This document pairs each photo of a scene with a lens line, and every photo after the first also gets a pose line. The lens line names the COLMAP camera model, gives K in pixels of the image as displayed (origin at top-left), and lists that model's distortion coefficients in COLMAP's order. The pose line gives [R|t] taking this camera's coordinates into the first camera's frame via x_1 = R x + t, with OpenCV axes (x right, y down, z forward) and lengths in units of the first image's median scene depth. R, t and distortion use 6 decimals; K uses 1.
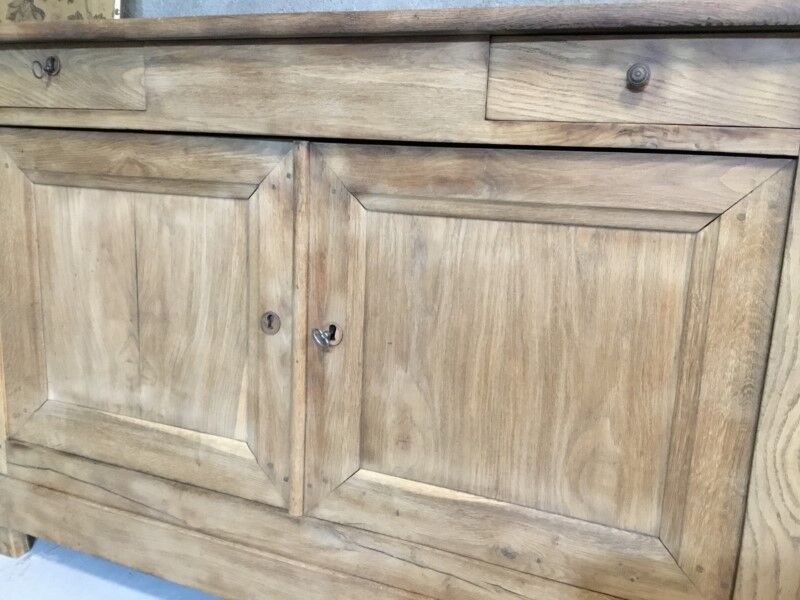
lens RADIAL K [[742.3, 0, 405.4], [0, 742.3, 303.9], [0, 0, 1]] dist [0.029042, 0.000000]
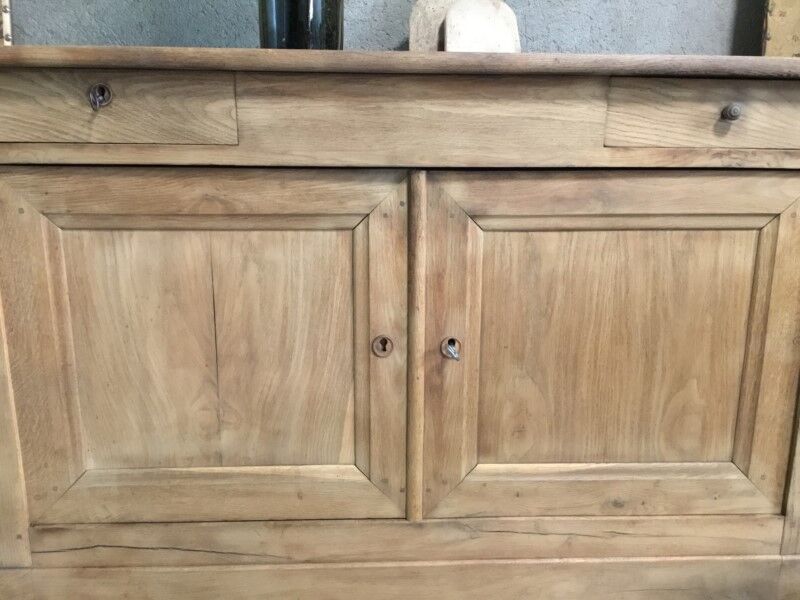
lens RADIAL K [[742.3, 0, 406.3], [0, 742.3, 307.3], [0, 0, 1]] dist [0.029042, 0.000000]
pose [[0.896439, -0.137695, 0.421232, -0.637484], [0.116672, 0.990303, 0.075421, -0.111506], [-0.427533, -0.018464, 0.903811, 0.060571]]
